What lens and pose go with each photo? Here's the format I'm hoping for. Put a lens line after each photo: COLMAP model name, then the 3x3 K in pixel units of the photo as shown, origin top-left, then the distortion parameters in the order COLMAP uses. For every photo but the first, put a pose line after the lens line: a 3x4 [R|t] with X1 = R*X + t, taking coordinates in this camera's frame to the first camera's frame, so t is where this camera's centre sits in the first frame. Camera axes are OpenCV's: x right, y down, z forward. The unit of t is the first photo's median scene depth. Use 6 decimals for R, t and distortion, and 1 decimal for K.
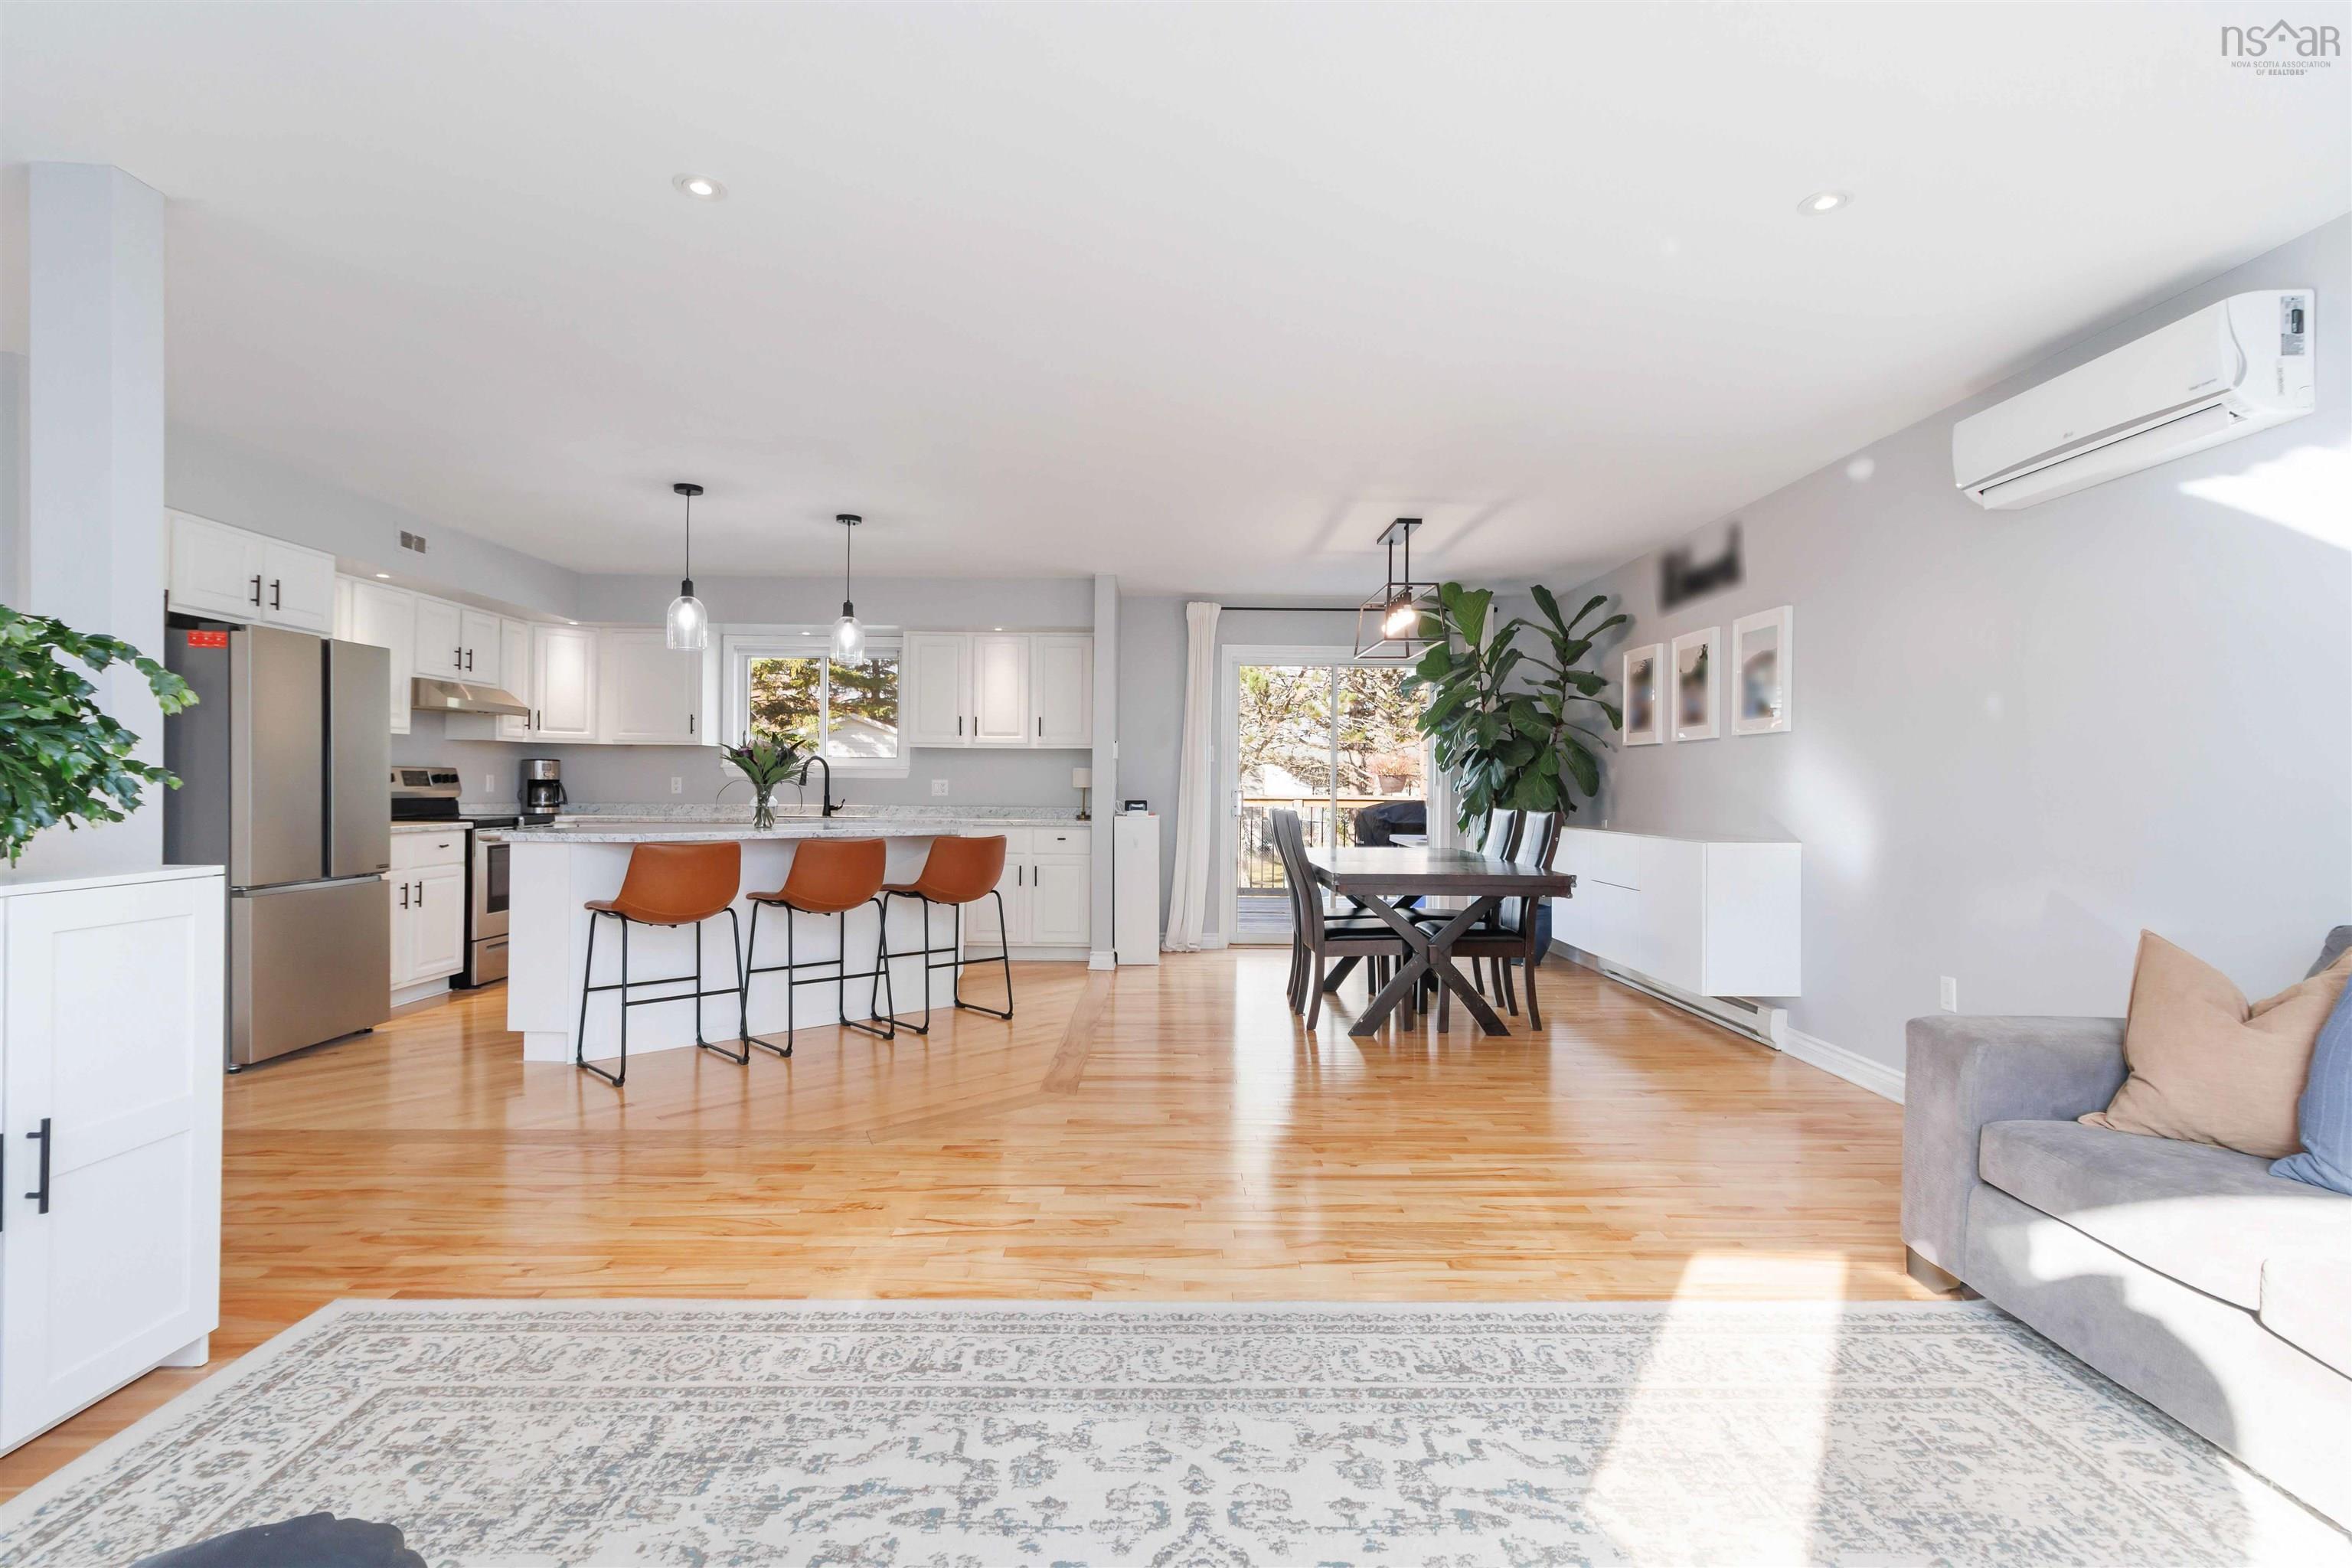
lens RADIAL K [[1104.4, 0, 1189.4], [0, 1104.4, 782.6], [0, 0, 1]] dist [0.006454, 0.002214]
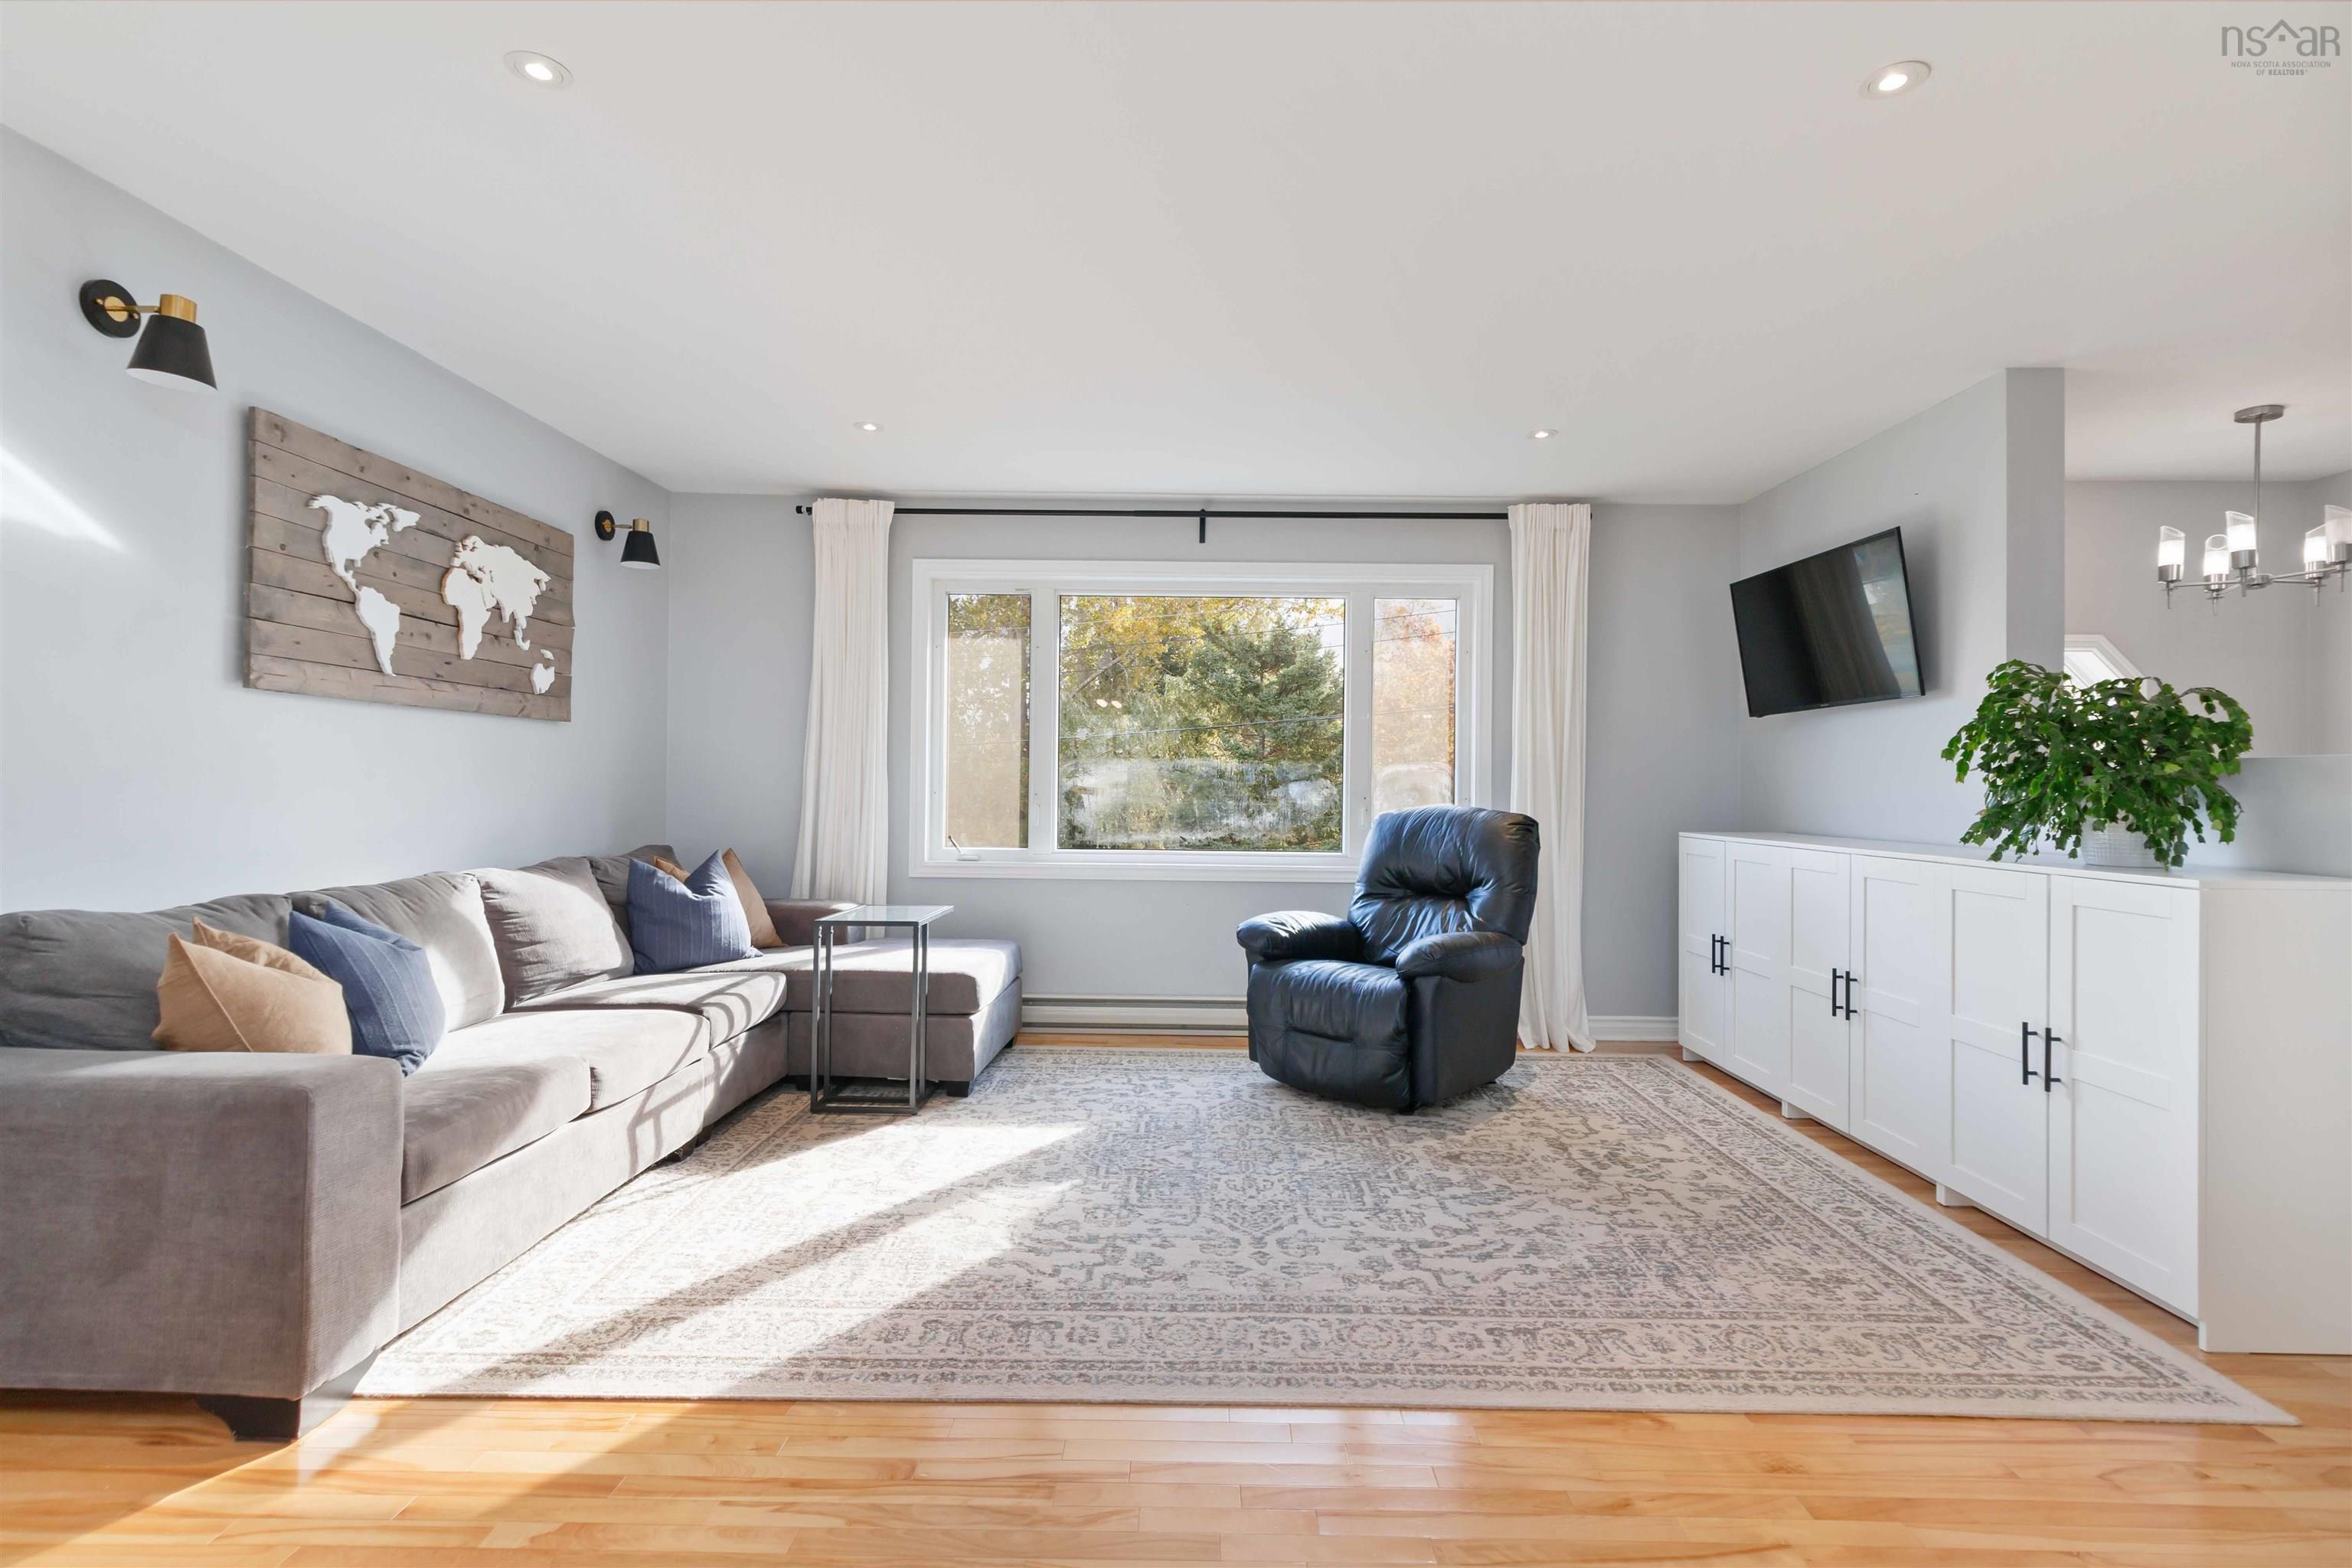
lens RADIAL K [[1104.4, 0, 1175.8], [0, 1104.4, 775.7], [0, 0, 1]] dist [0.006454, 0.002214]
pose [[-0.999280, -0.017836, 0.033483, 0.027524], [-0.018140, 0.999797, -0.008789, 0.000828], [-0.033320, -0.009390, -0.999401, 0.832127]]
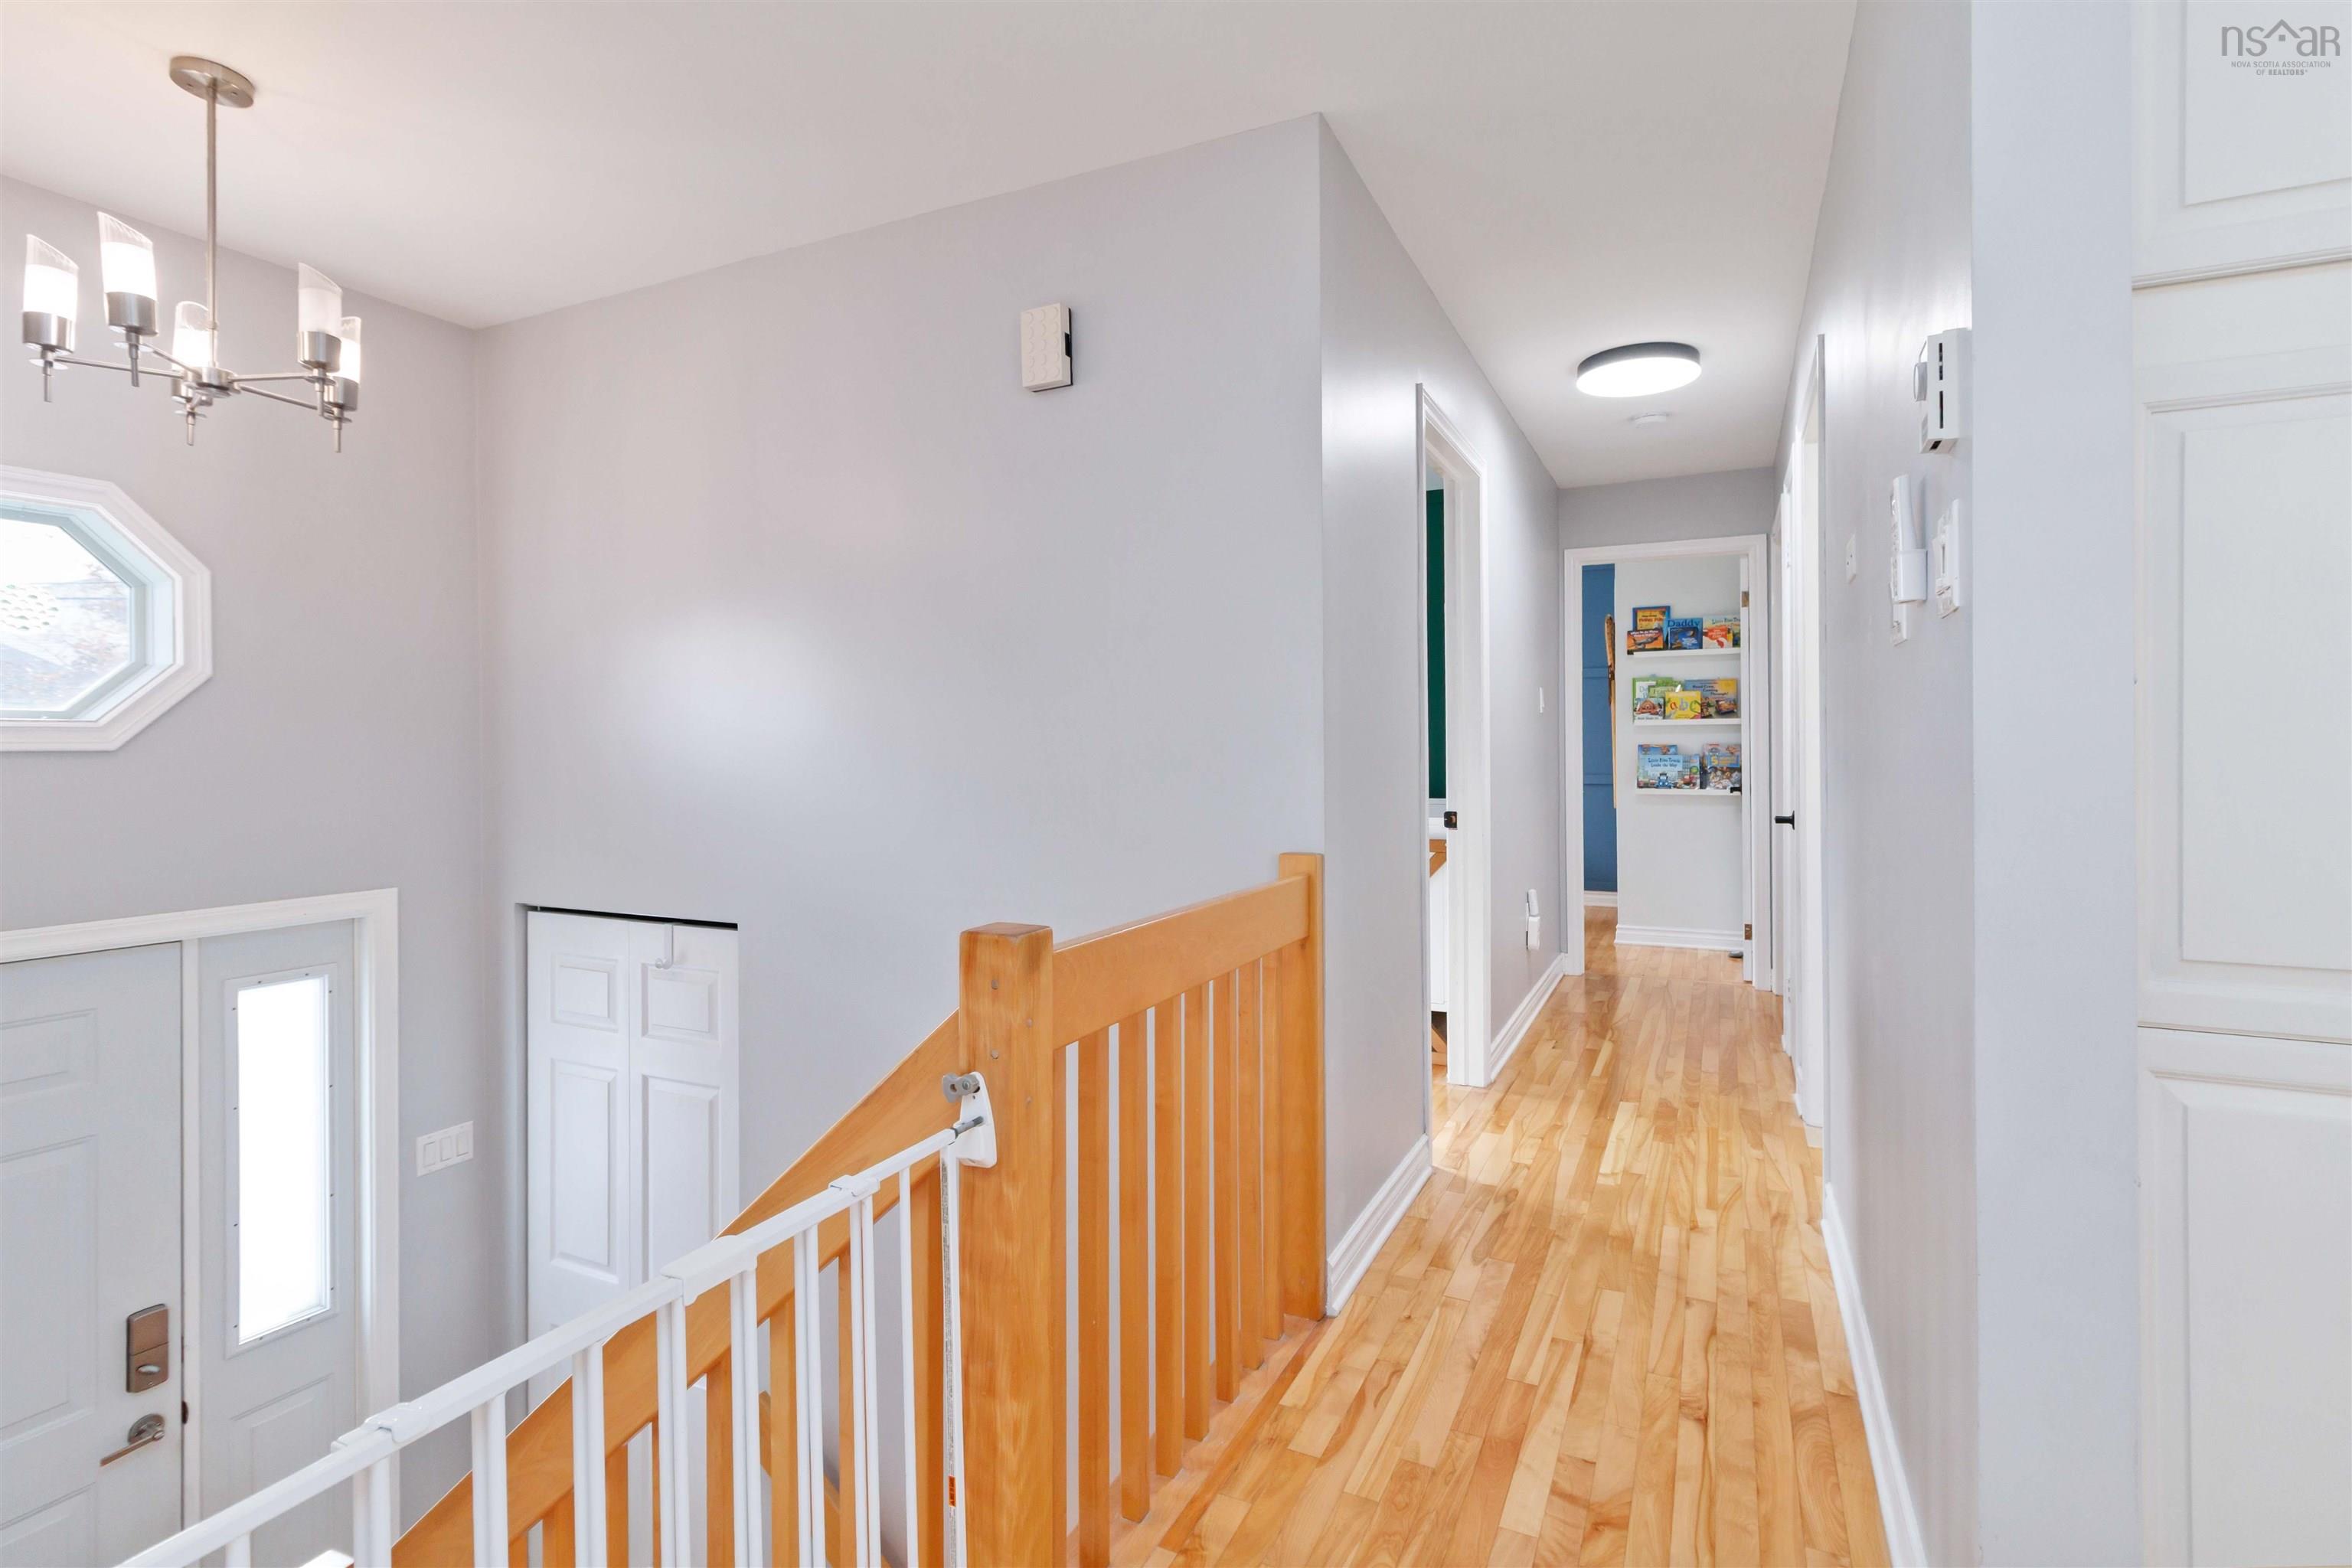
lens RADIAL K [[1104.4, 0, 1206.3], [0, 1104.4, 754.7], [0, 0, 1]] dist [0.006454, 0.002214]
pose [[-0.438256, 0.000468, -0.898850, -0.426248], [0.002401, 0.999997, -0.000650, -0.006506], [0.898847, -0.002443, -0.438255, 0.598126]]
